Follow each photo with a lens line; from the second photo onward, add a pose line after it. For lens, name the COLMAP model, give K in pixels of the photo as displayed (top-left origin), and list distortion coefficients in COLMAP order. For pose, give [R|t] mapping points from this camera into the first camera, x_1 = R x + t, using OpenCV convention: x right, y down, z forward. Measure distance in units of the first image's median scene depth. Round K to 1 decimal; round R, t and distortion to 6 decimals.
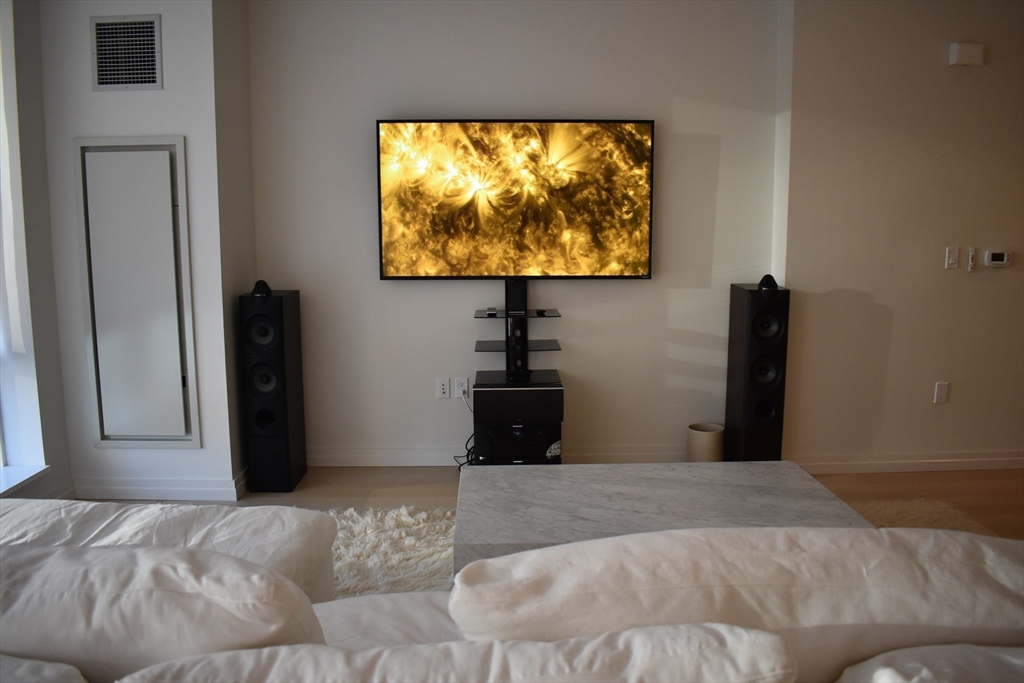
lens RADIAL K [[815.8, 0, 514.6], [0, 815.8, 338.0], [0, 0, 1]] dist [-0.079287, 0.003572]
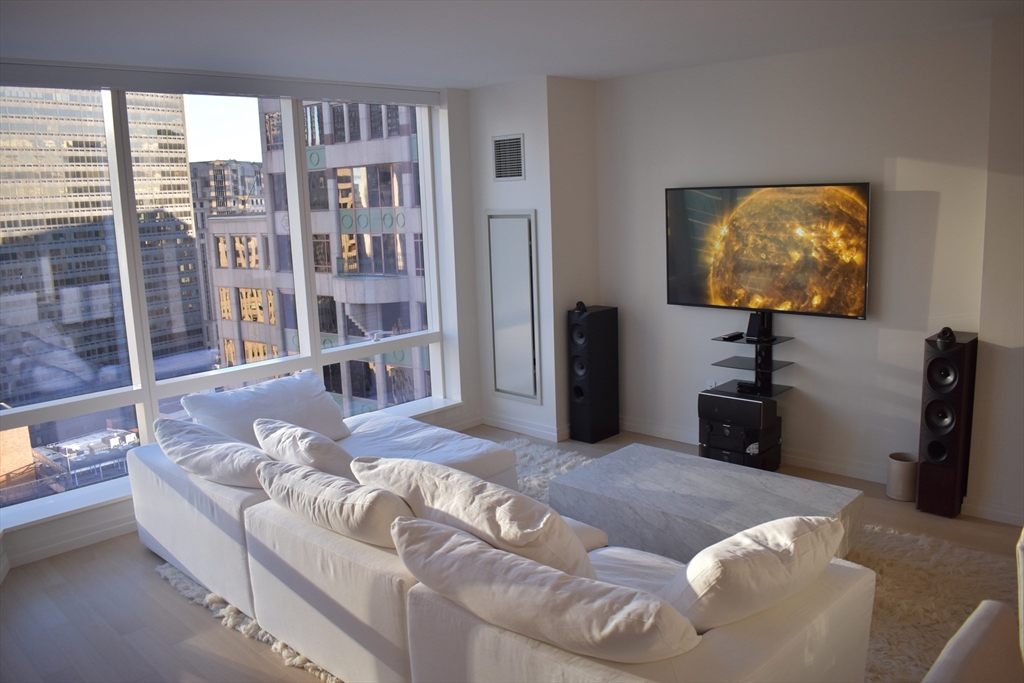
lens RADIAL K [[815.8, 0, 514.6], [0, 815.8, 338.0], [0, 0, 1]] dist [-0.079287, 0.003572]
pose [[0.705019, 0.098503, -0.702314, 0.673799], [-0.070672, 0.995136, 0.068628, -0.098860], [0.705658, 0.001250, 0.708551, -0.161404]]
